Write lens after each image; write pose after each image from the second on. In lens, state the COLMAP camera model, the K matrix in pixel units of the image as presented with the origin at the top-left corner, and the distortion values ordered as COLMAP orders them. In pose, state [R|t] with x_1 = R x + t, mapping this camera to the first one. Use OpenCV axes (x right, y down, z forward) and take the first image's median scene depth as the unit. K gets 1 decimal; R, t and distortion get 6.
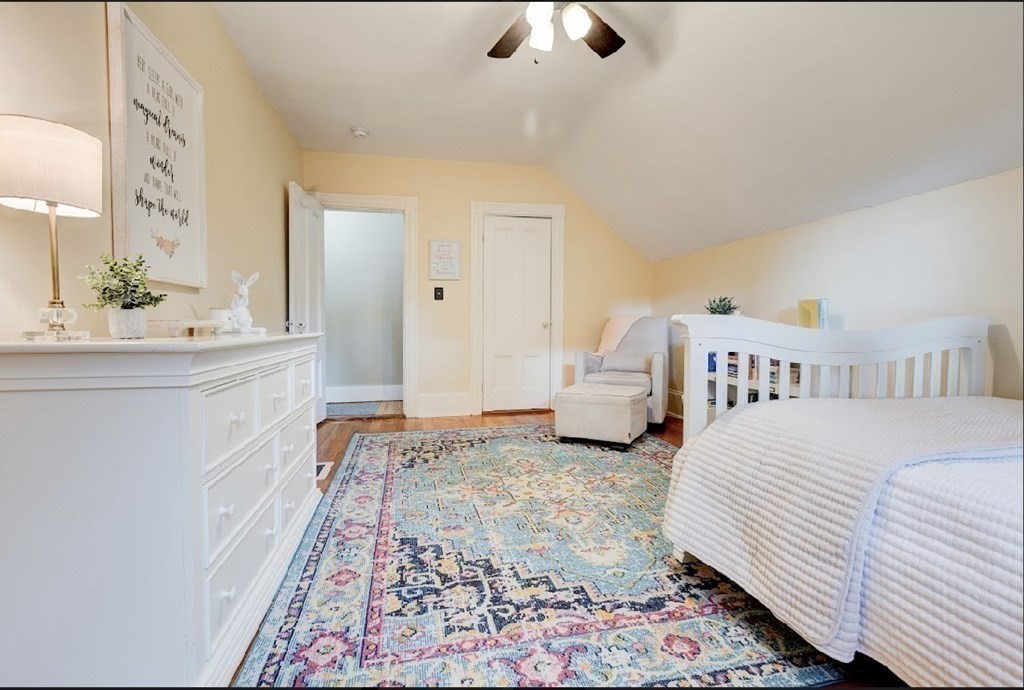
lens RADIAL K [[454.2, 0, 519.6], [0, 454.2, 343.4], [0, 0, 1]] dist [-0.003259, -0.000110]
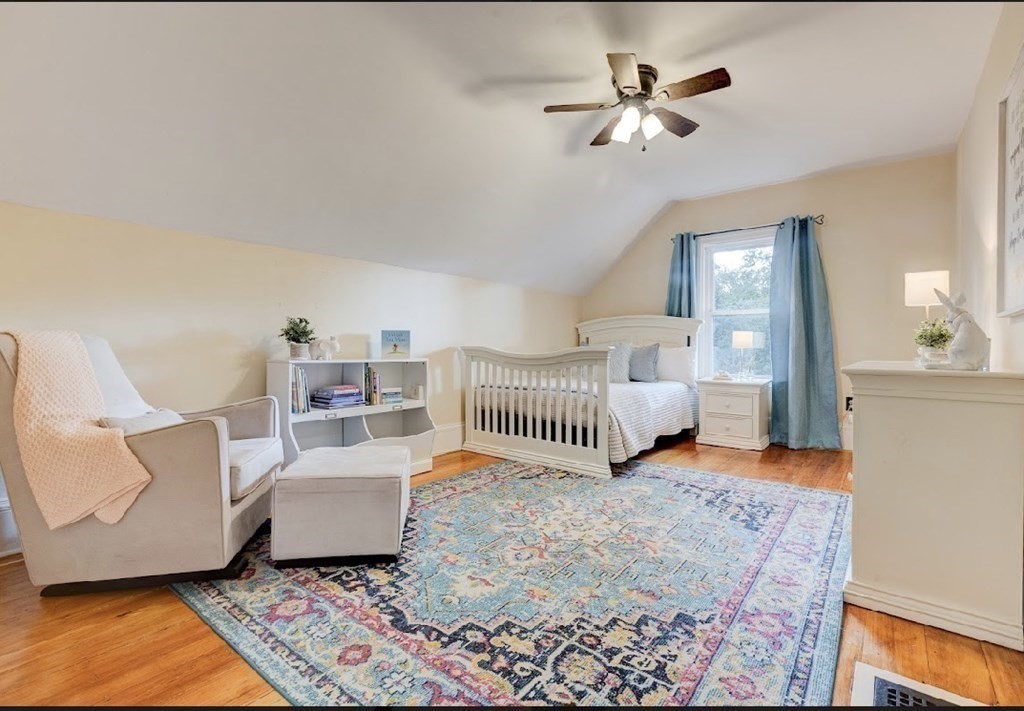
lens RADIAL K [[467.5, 0, 521.8], [0, 467.5, 353.5], [0, 0, 1]] dist [0.001878, 0.000772]
pose [[-0.621196, -0.014910, 0.783513, -0.680096], [0.028072, 0.998754, 0.041262, -0.091061], [-0.783152, 0.047627, -0.620003, 1.810952]]
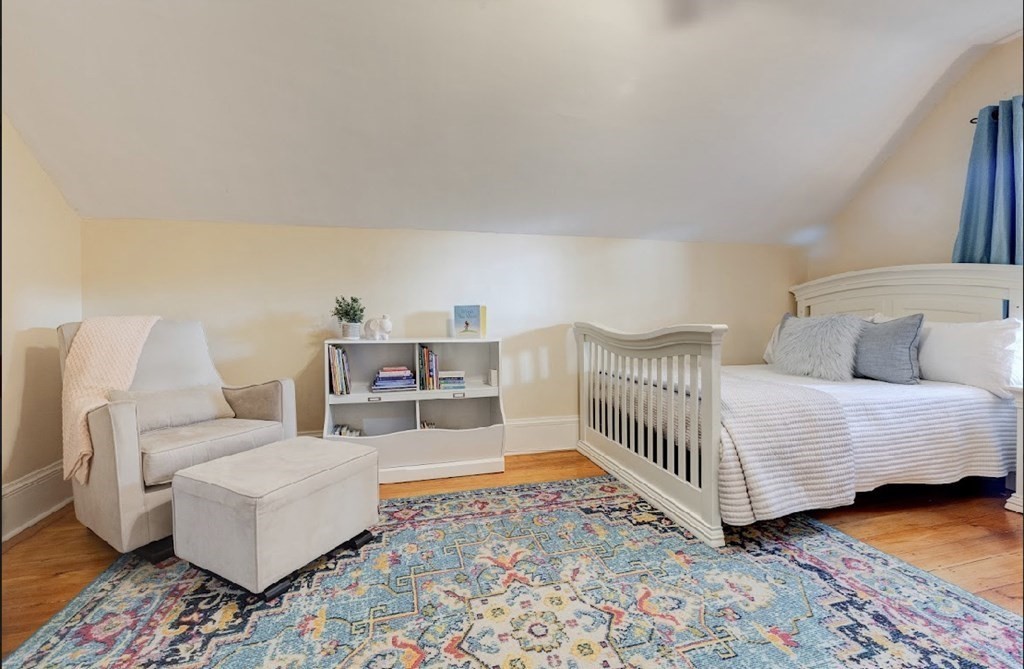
lens RADIAL K [[449.3, 0, 510.2], [0, 449.3, 331.6], [0, 0, 1]] dist [0.001676, -0.001262]
pose [[-0.027720, -0.031611, 0.999116, -0.523869], [0.050386, 0.998185, 0.032980, -0.078149], [-0.998345, 0.051256, -0.026077, 1.114903]]
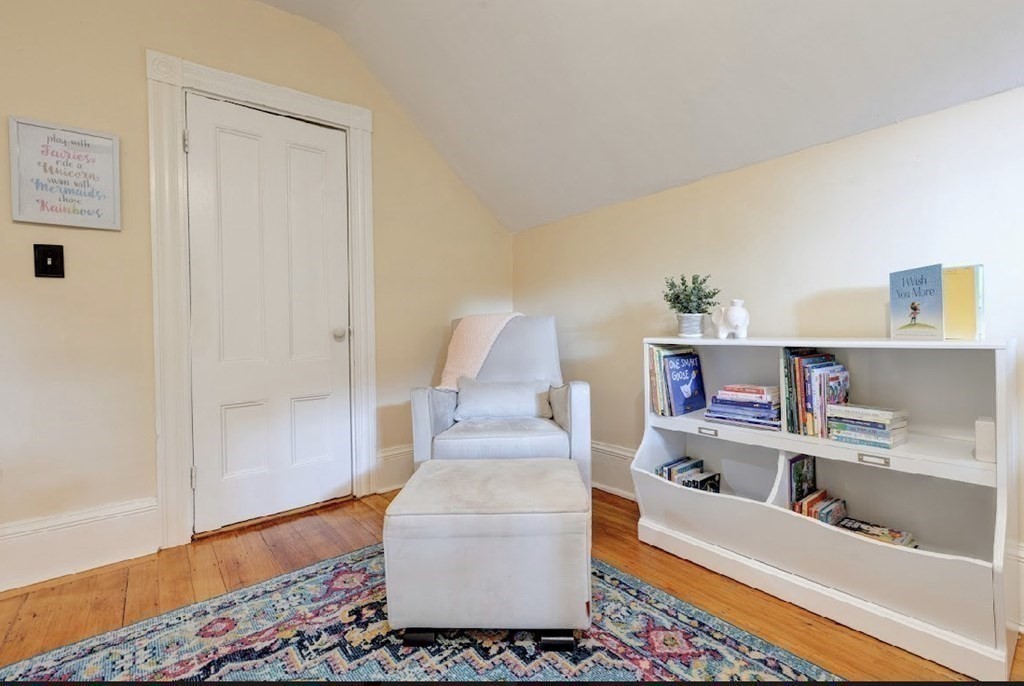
lens RADIAL K [[456.1, 0, 513.7], [0, 456.1, 334.9], [0, 0, 1]] dist [0.001877, -0.000062]
pose [[0.902448, -0.024521, 0.430101, 0.024616], [0.040388, 0.998797, -0.027798, -0.035489], [-0.428902, 0.042457, 0.902353, 0.897496]]
